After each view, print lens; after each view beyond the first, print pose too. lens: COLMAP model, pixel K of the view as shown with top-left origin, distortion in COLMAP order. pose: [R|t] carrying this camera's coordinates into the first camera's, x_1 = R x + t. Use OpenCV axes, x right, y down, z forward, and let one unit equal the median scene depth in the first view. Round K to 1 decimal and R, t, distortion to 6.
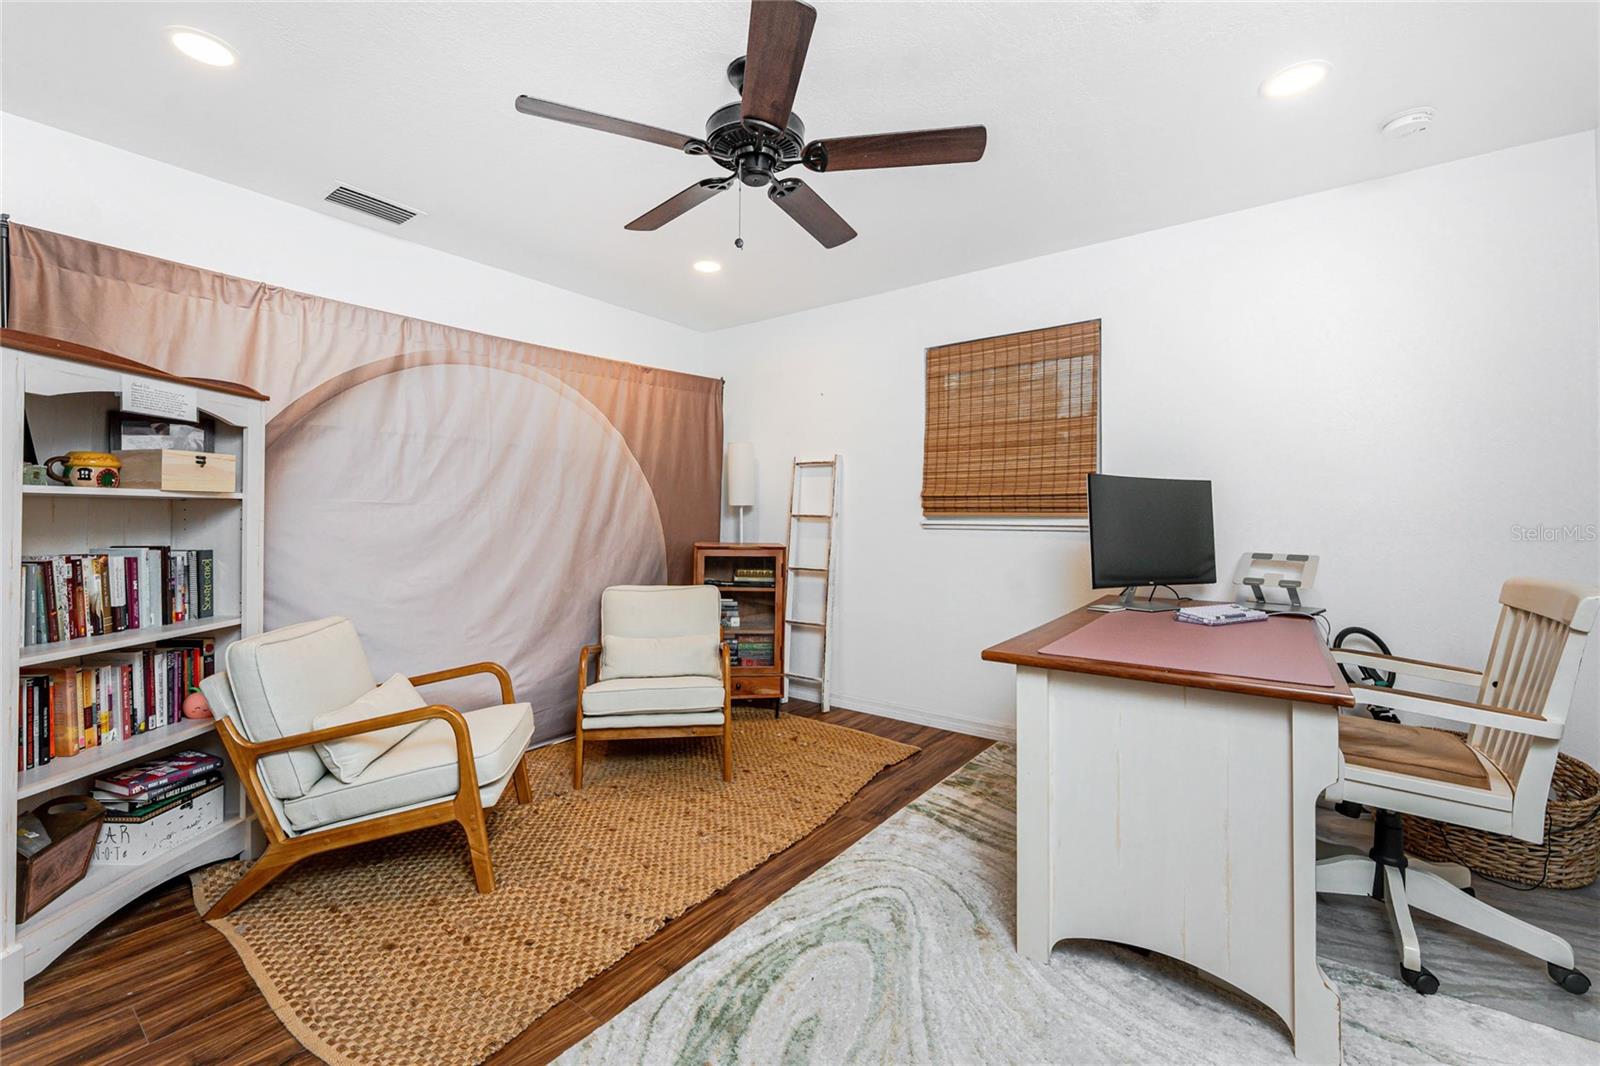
lens RADIAL K [[670.5, 0, 799.1], [0, 670.5, 516.9], [0, 0, 1]] dist [-0.004003, -0.002526]
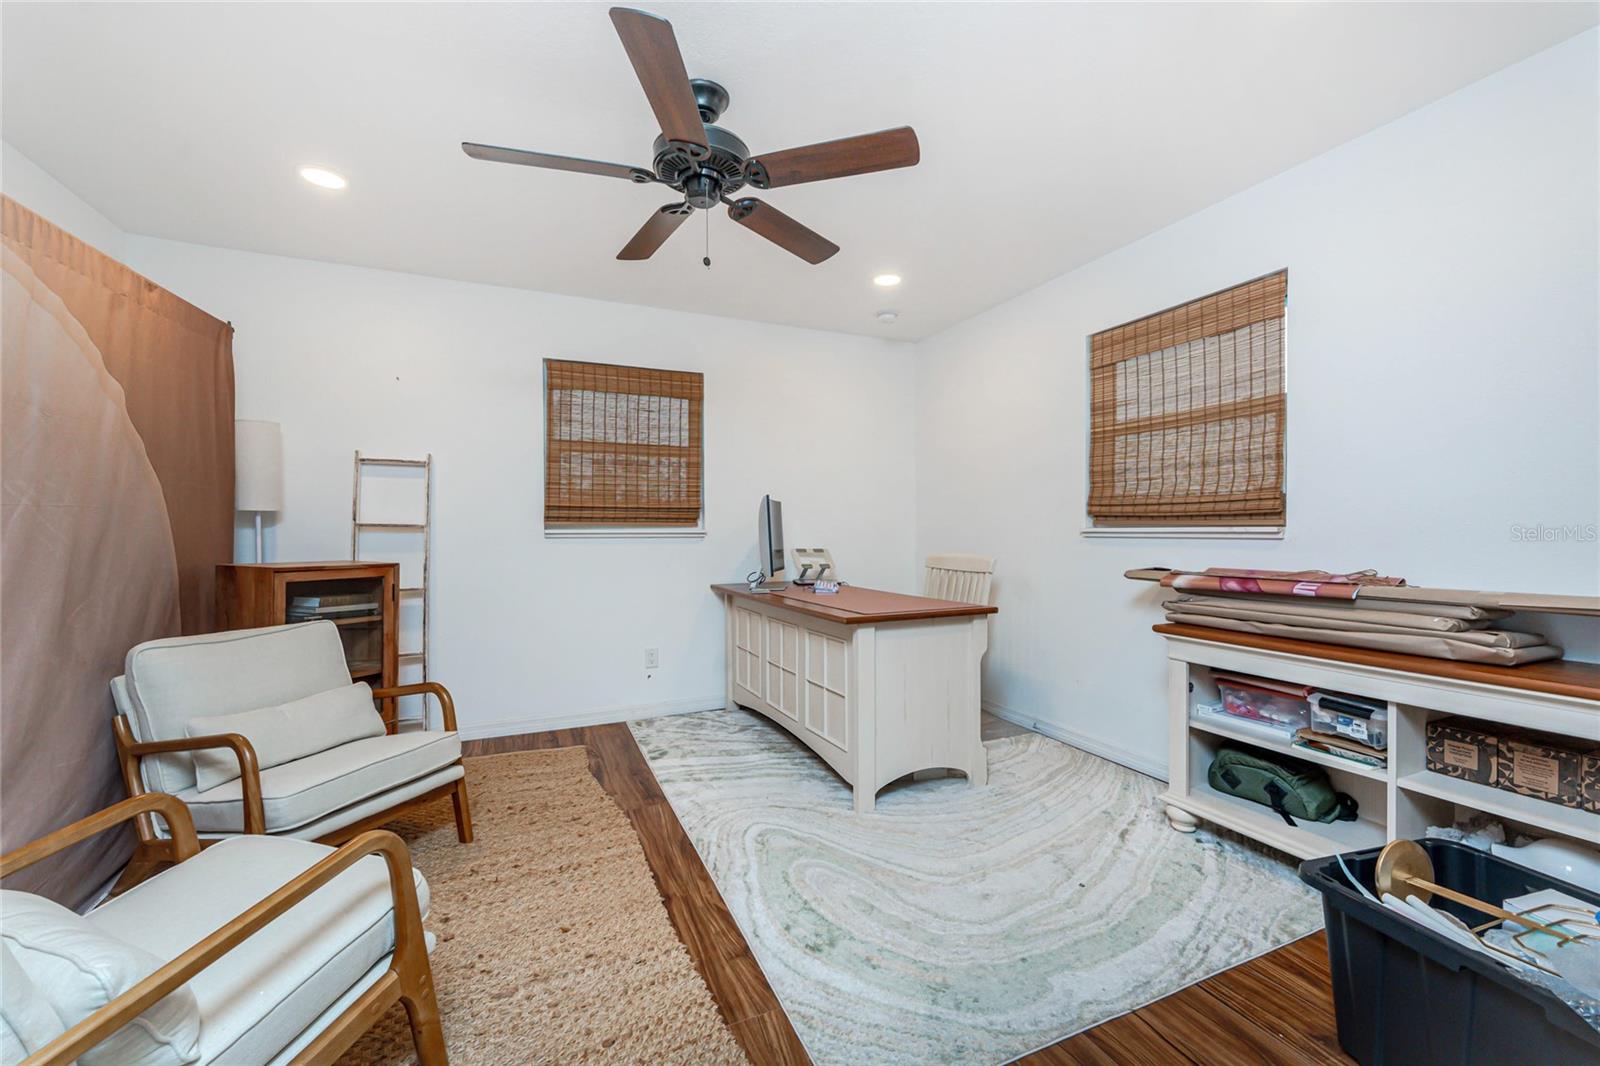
lens RADIAL K [[617.6, 0, 811.8], [0, 617.6, 542.0], [0, 0, 1]] dist [0.000464, 0.000134]
pose [[0.485687, -0.023185, 0.873825, -0.502545], [0.003016, 0.999687, 0.024848, 0.001891], [-0.874128, -0.009433, 0.485605, 0.226735]]
